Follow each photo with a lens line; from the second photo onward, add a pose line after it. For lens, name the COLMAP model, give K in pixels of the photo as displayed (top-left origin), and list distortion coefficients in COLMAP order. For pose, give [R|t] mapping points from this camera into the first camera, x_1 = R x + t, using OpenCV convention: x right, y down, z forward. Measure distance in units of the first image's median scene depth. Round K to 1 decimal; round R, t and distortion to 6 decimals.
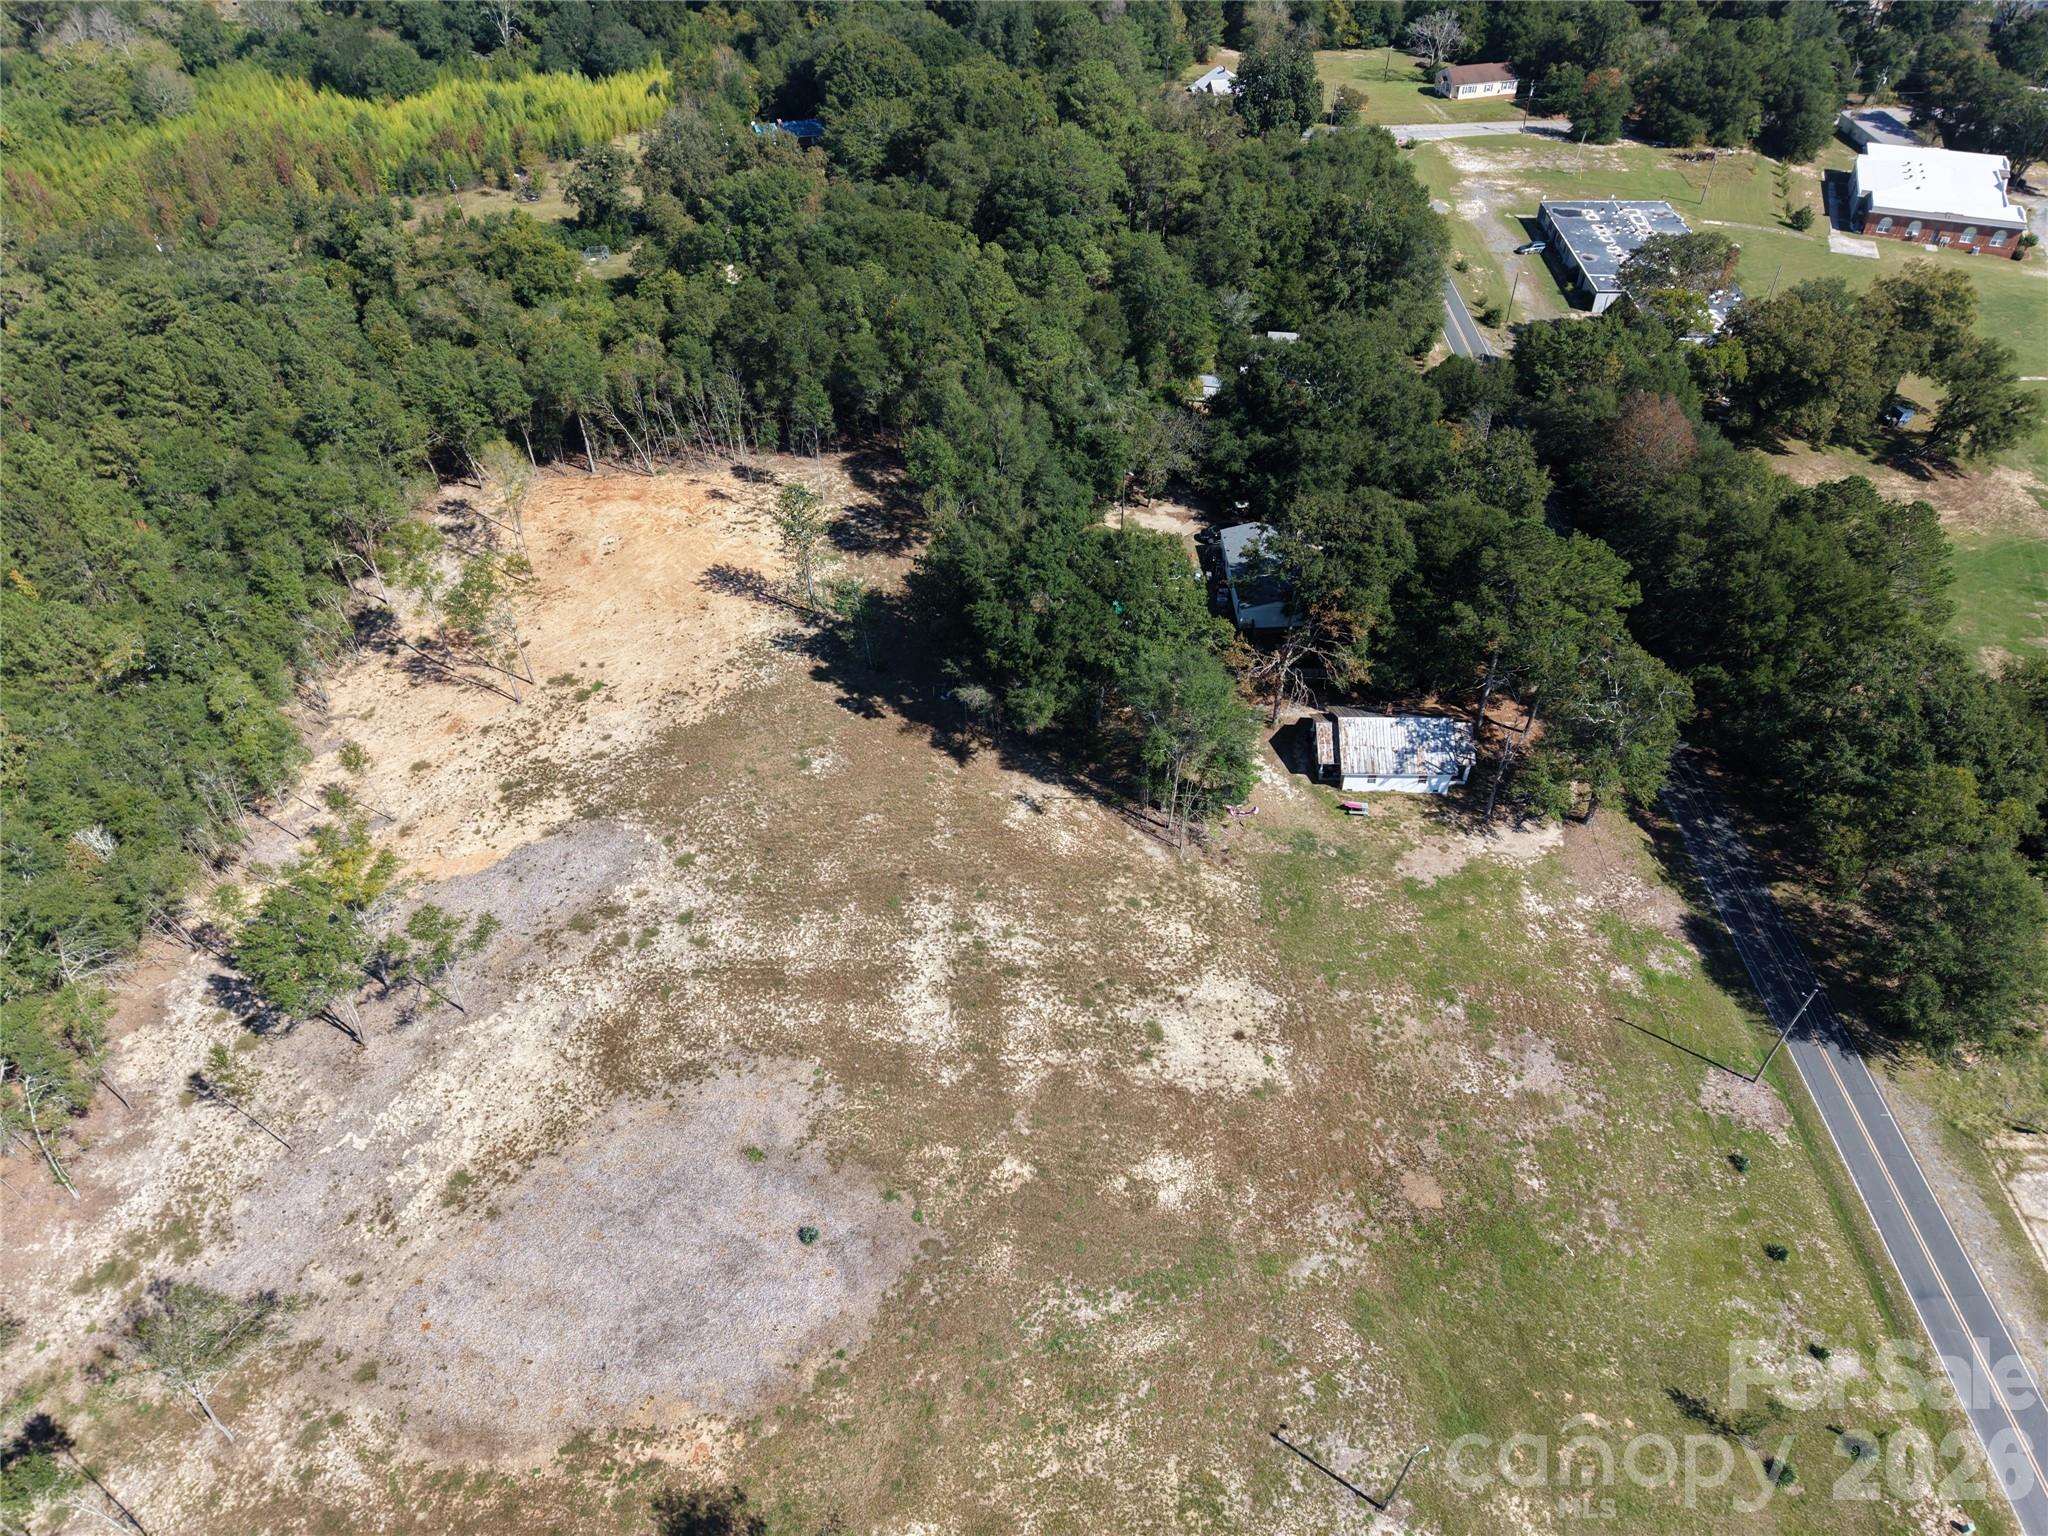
lens RADIAL K [[1358.6, 0, 1031.7], [0, 1358.6, 770.0], [0, 0, 1]] dist [0.027951, -0.030085]
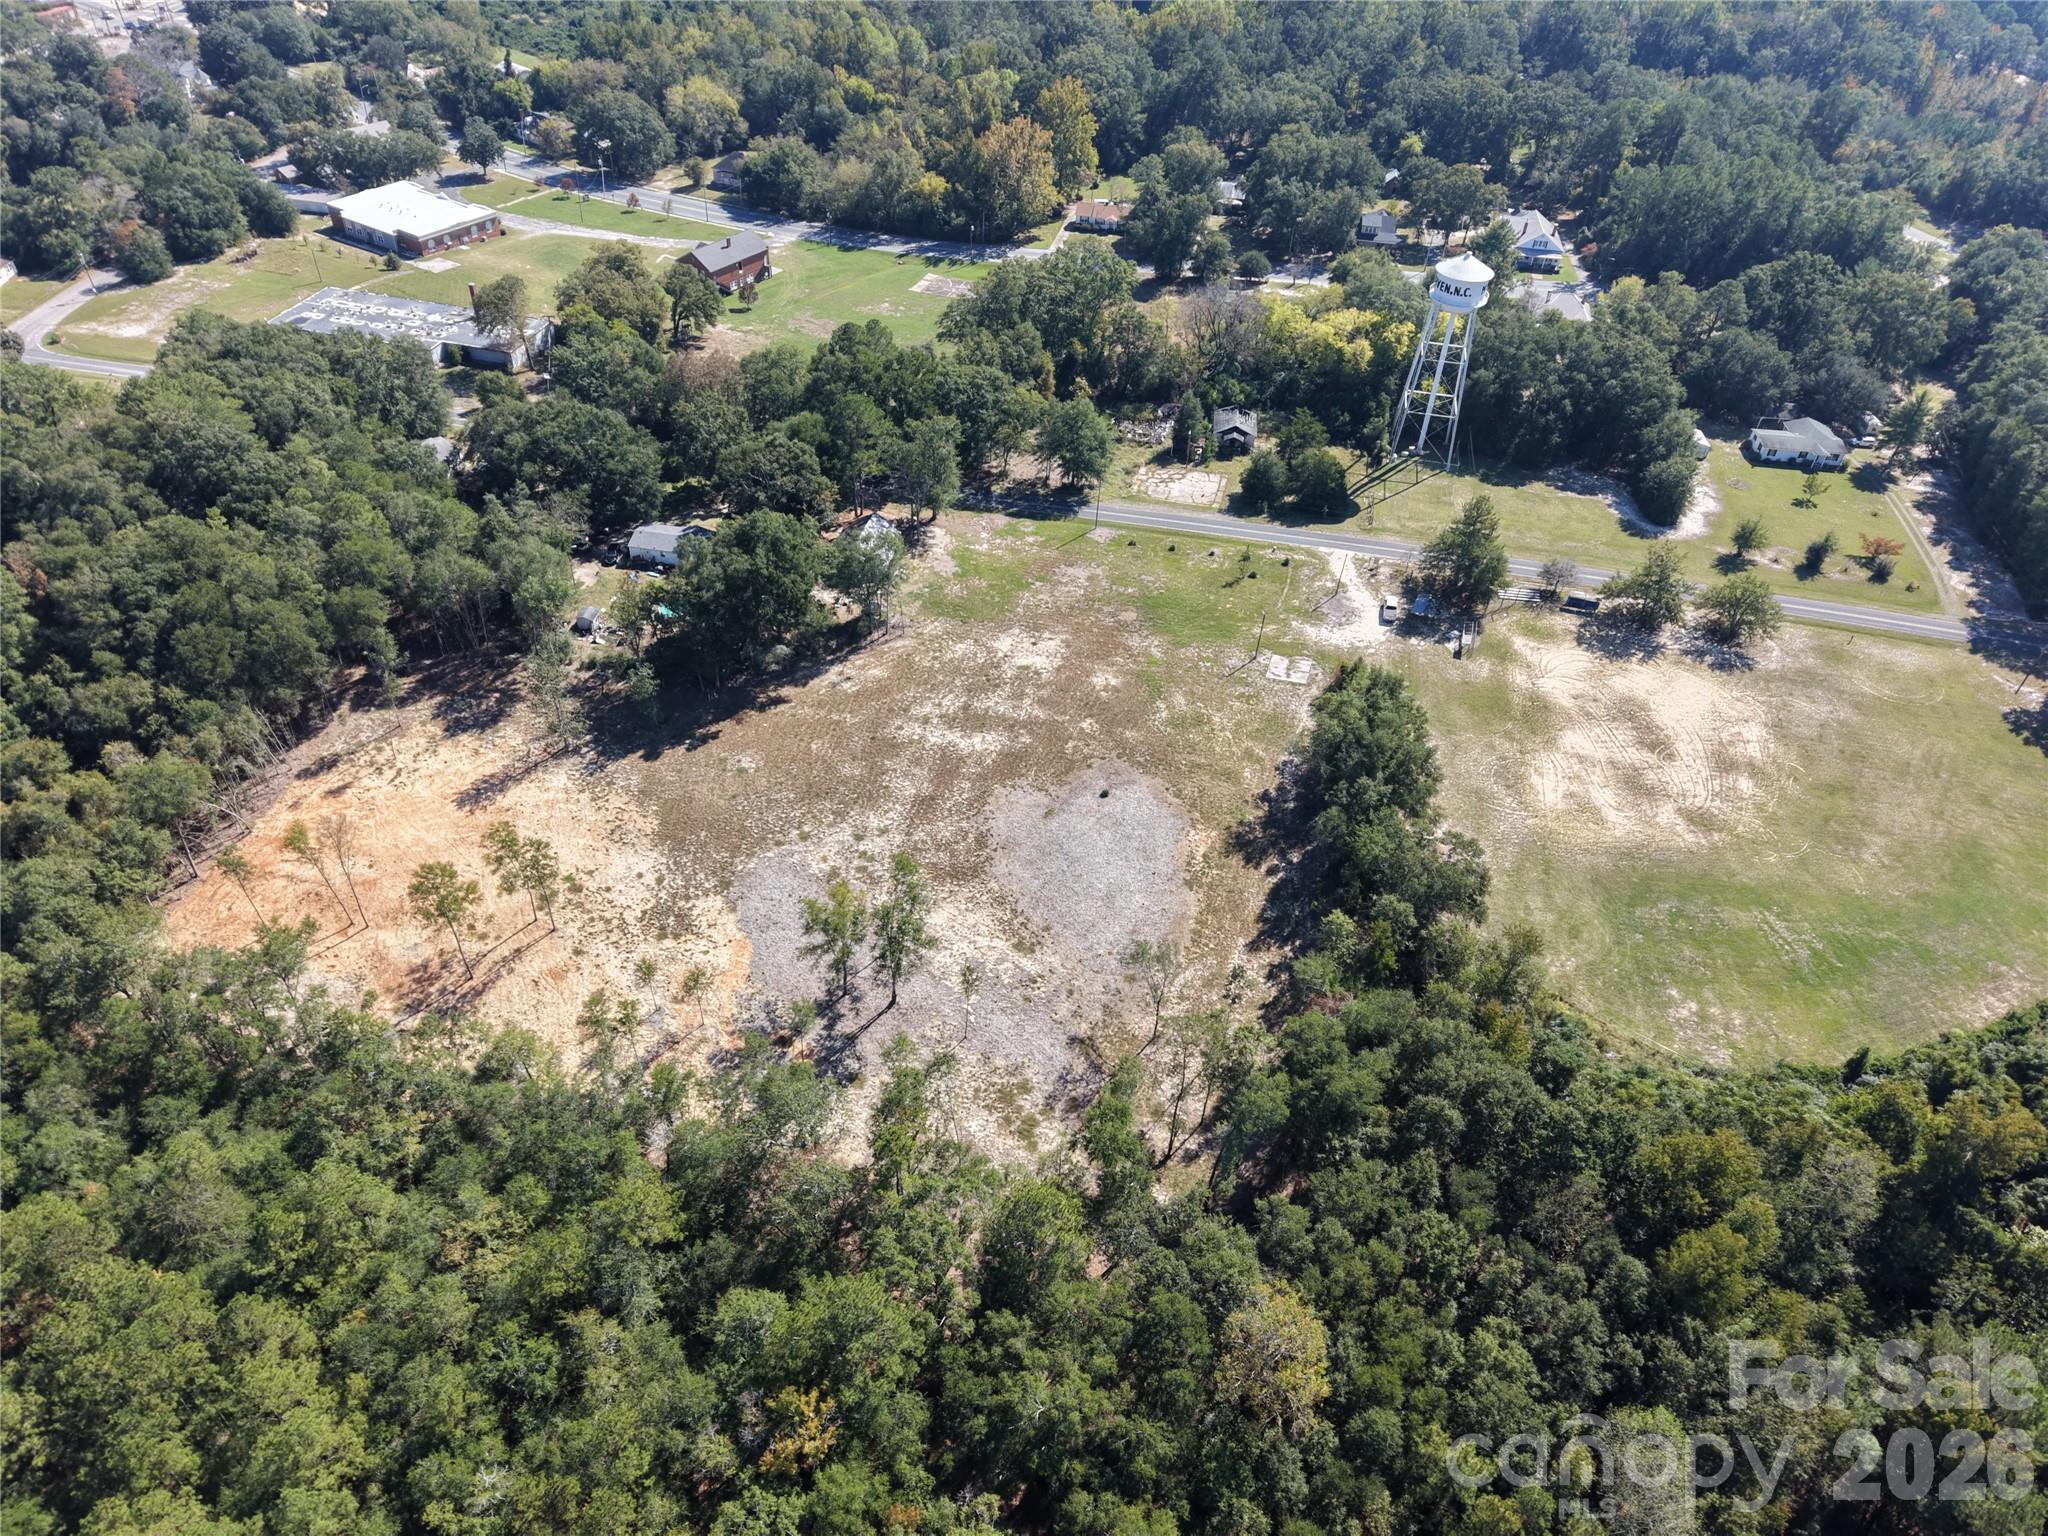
lens RADIAL K [[1358.6, 0, 1016.0], [0, 1358.6, 755.8], [0, 0, 1]] dist [0.027951, -0.030085]
pose [[0.198092, -0.617654, 0.761094, -1.382890], [0.622270, 0.679182, 0.389220, -0.455582], [-0.757324, 0.396505, 0.518888, 0.042799]]
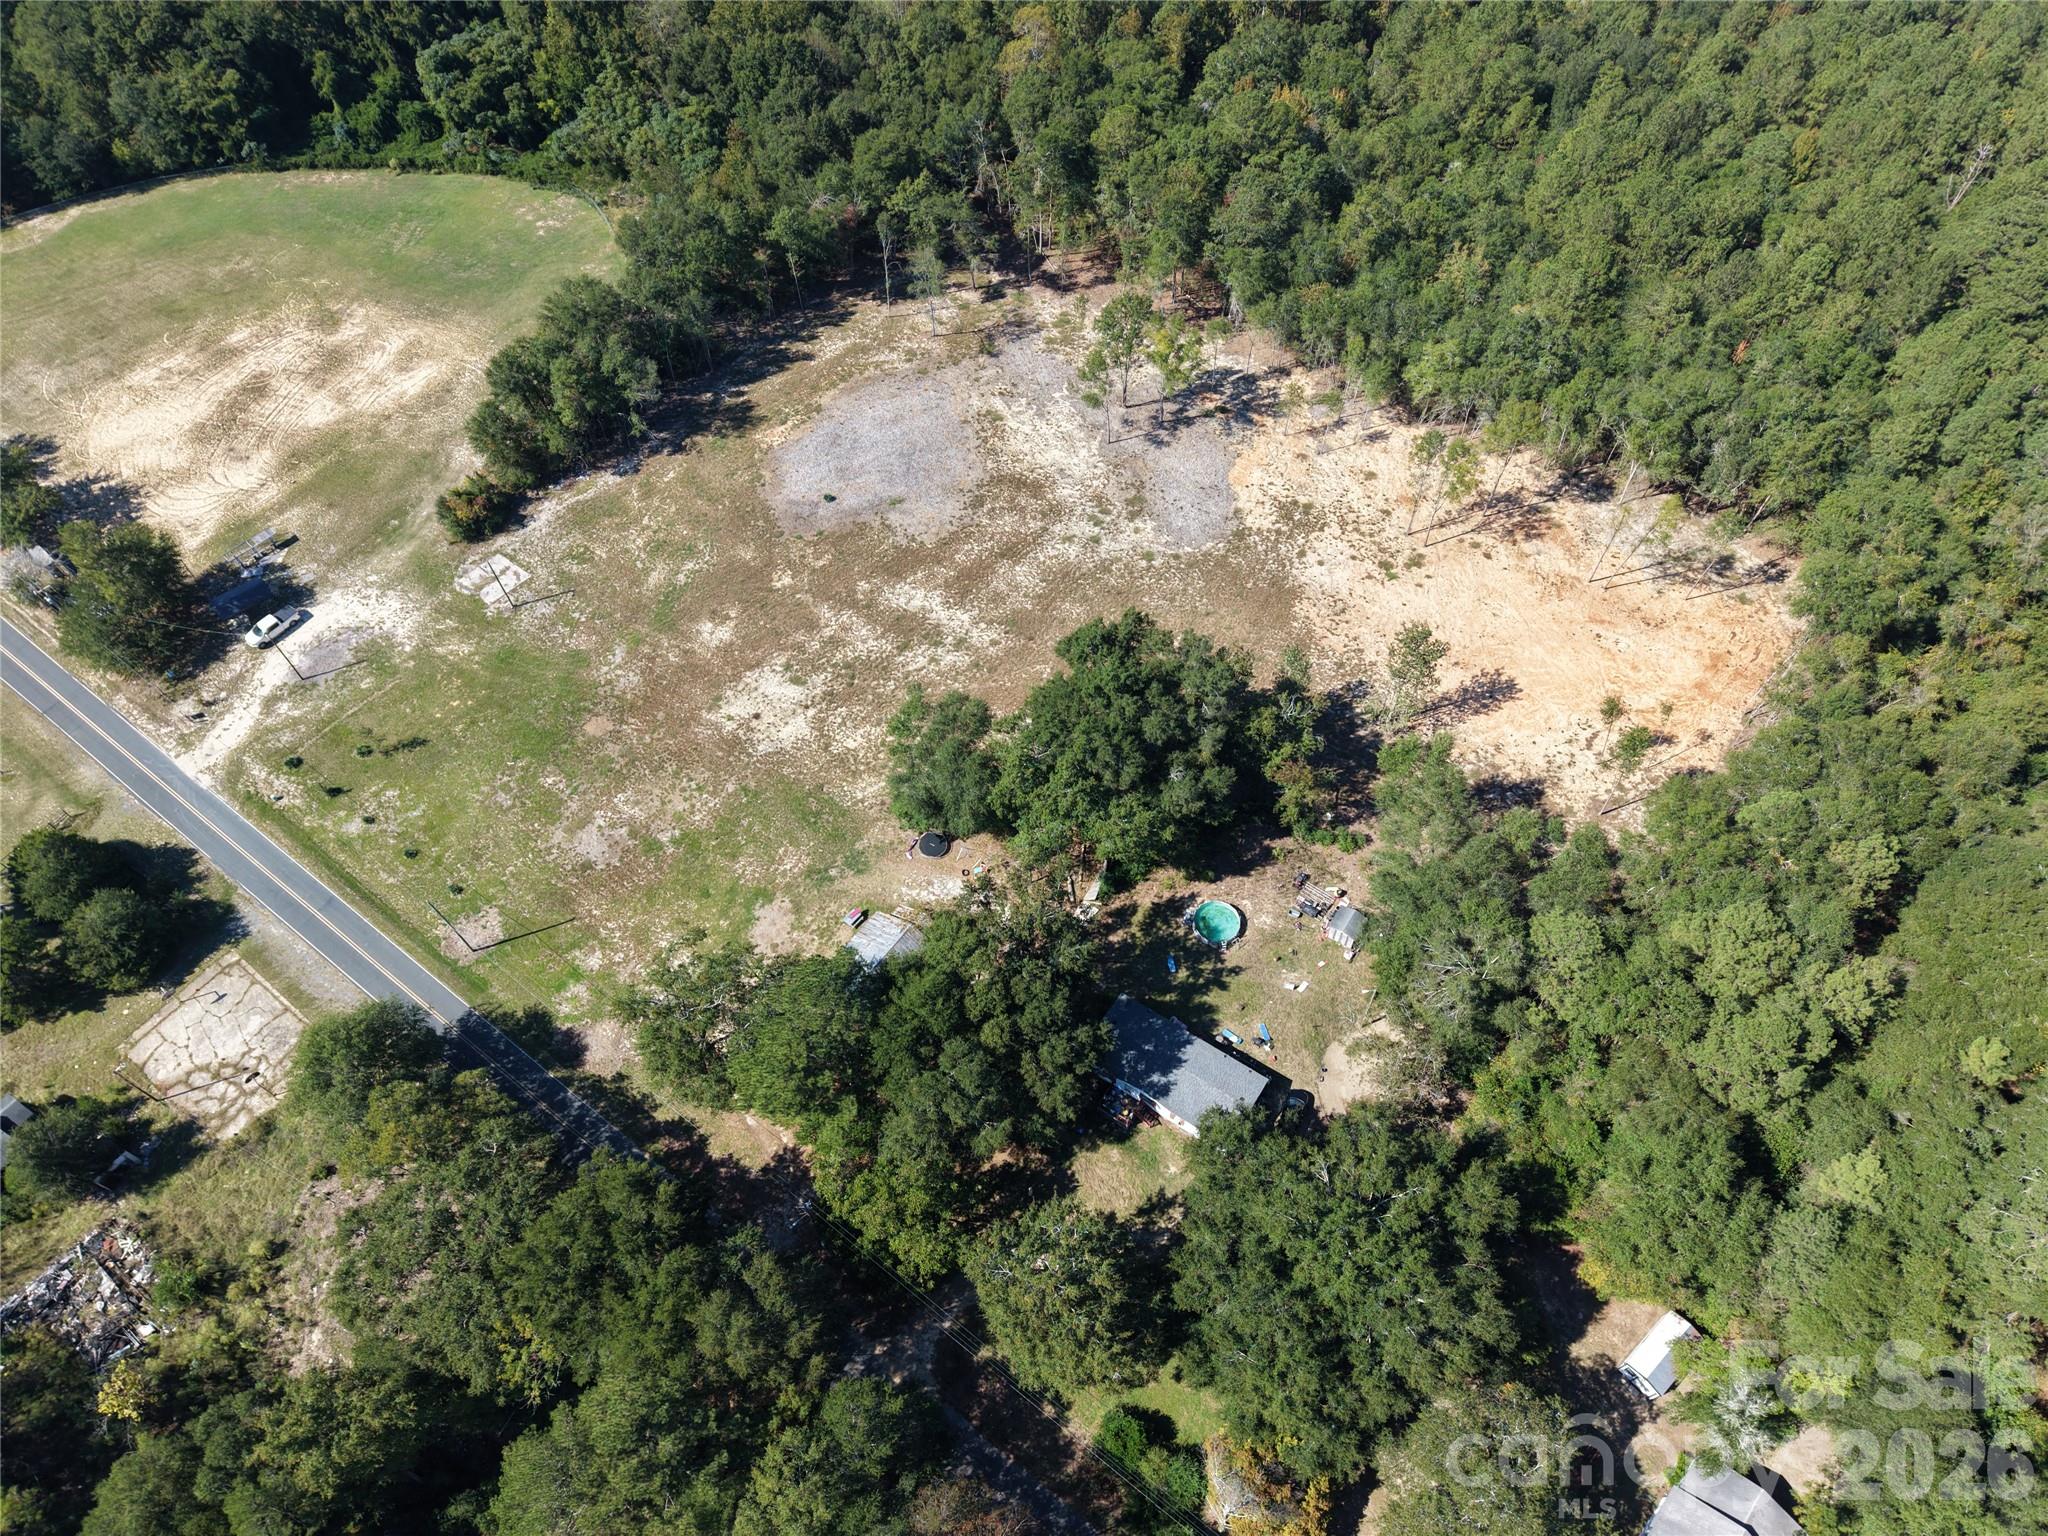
lens RADIAL K [[1358.6, 0, 1028.5], [0, 1358.6, 788.1], [0, 0, 1]] dist [0.027951, -0.030085]
pose [[-0.580537, 0.689153, -0.433641, 0.619910], [-0.527802, 0.087024, 0.844897, -1.094762], [0.620001, 0.719371, 0.313216, 0.729036]]
